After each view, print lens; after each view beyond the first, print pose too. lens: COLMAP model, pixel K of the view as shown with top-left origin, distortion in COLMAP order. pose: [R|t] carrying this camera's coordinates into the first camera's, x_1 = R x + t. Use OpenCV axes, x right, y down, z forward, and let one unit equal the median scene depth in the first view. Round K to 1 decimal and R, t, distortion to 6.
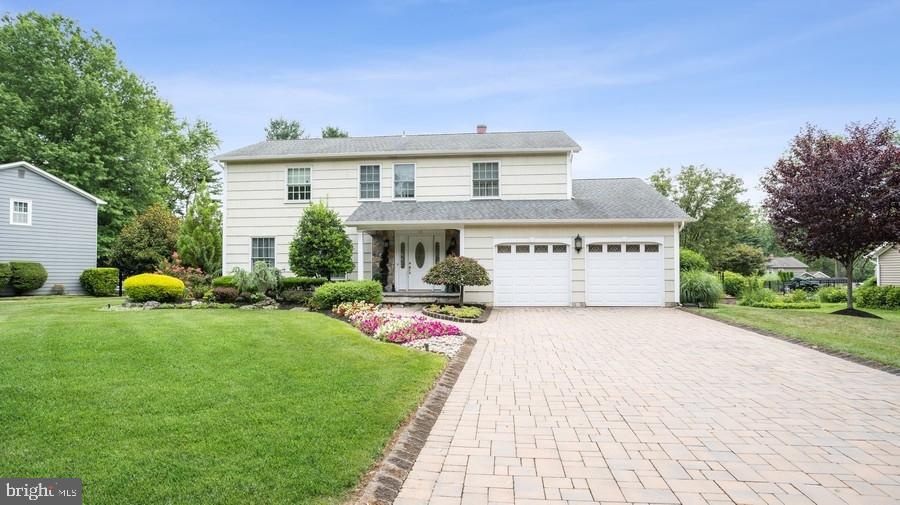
lens RADIAL K [[492.8, 0, 445.2], [0, 492.8, 260.2], [0, 0, 1]] dist [-0.032275, 0.010041]
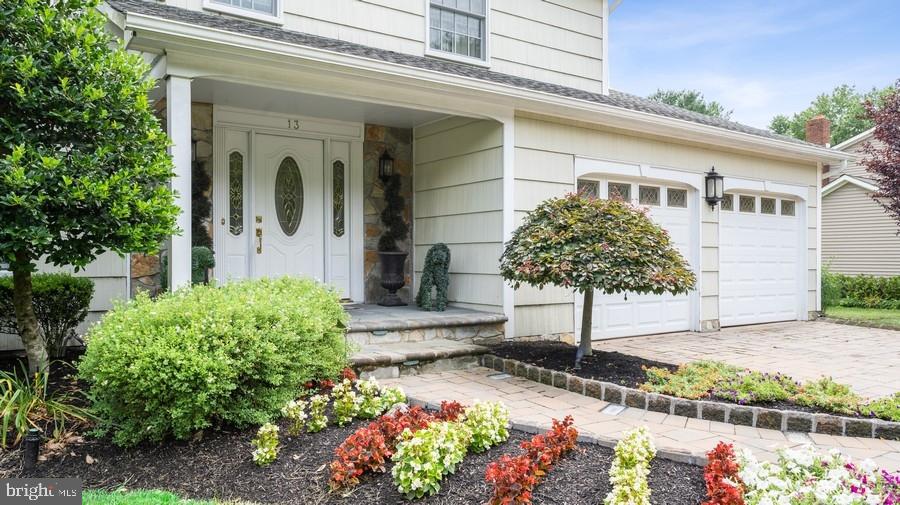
lens RADIAL K [[660.0, 0, 448.1], [0, 660.0, 256.8], [0, 0, 1]] dist [-0.026799, 0.001368]
pose [[0.765811, 0.005295, 0.643043, -0.256858], [-0.022407, 0.999579, 0.018454, 0.020089], [-0.642675, -0.028541, 0.765607, 0.612504]]
